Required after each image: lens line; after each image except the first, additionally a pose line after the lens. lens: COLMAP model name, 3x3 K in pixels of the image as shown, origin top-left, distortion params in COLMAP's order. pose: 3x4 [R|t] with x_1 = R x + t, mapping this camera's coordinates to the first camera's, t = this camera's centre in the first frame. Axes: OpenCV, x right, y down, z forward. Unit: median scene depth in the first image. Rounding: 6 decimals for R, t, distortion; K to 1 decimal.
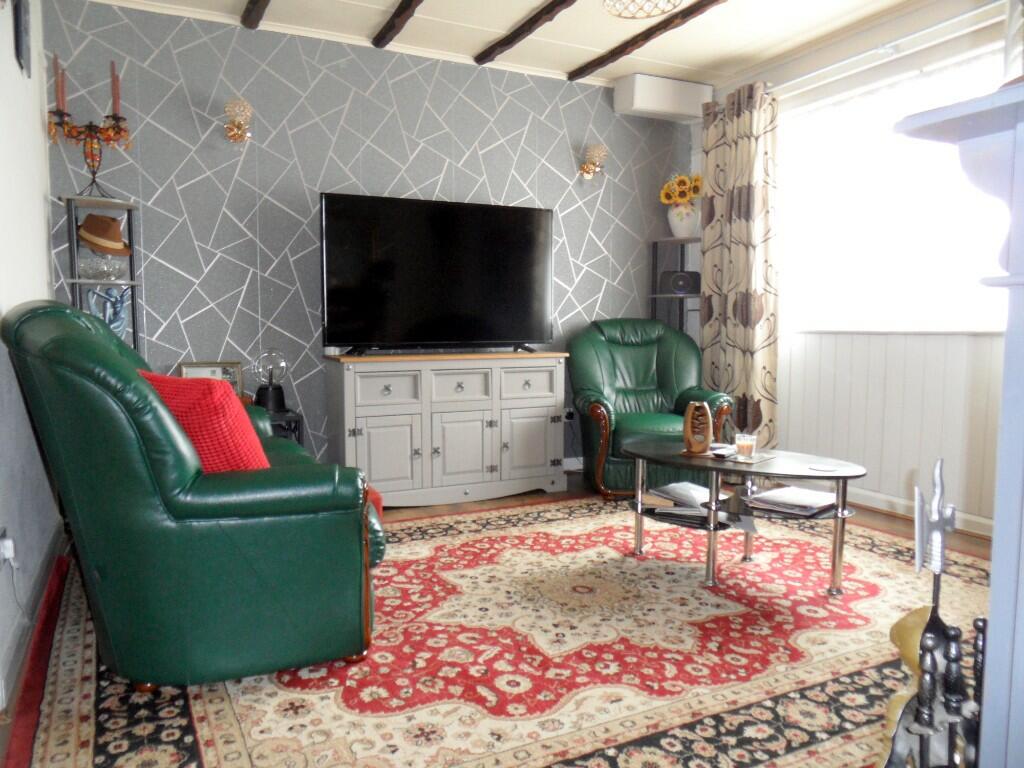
lens RADIAL K [[759.2, 0, 511.7], [0, 759.2, 387.0], [0, 0, 1]] dist [-0.027226, 0.030869]
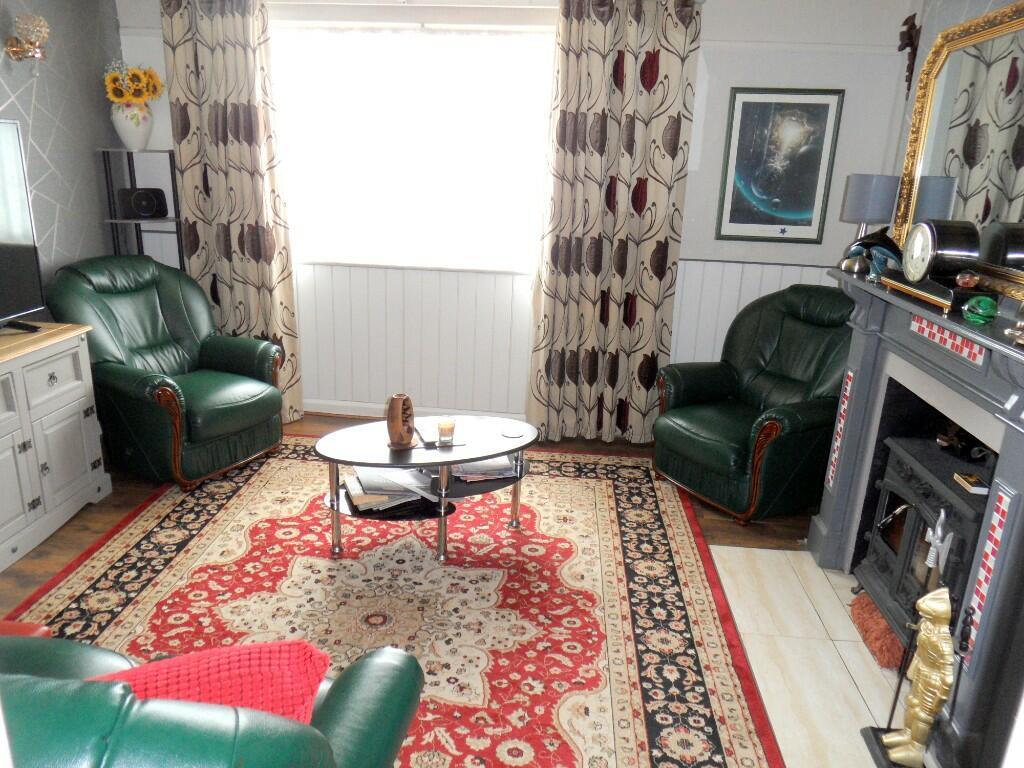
lens RADIAL K [[759.2, 0, 511.2], [0, 759.2, 386.2], [0, 0, 1]] dist [-0.027226, 0.030869]
pose [[0.529097, -0.236329, 0.814988, -0.348491], [0.032768, 0.965409, 0.258674, -0.174453], [-0.847928, -0.110158, 0.518539, 0.247264]]
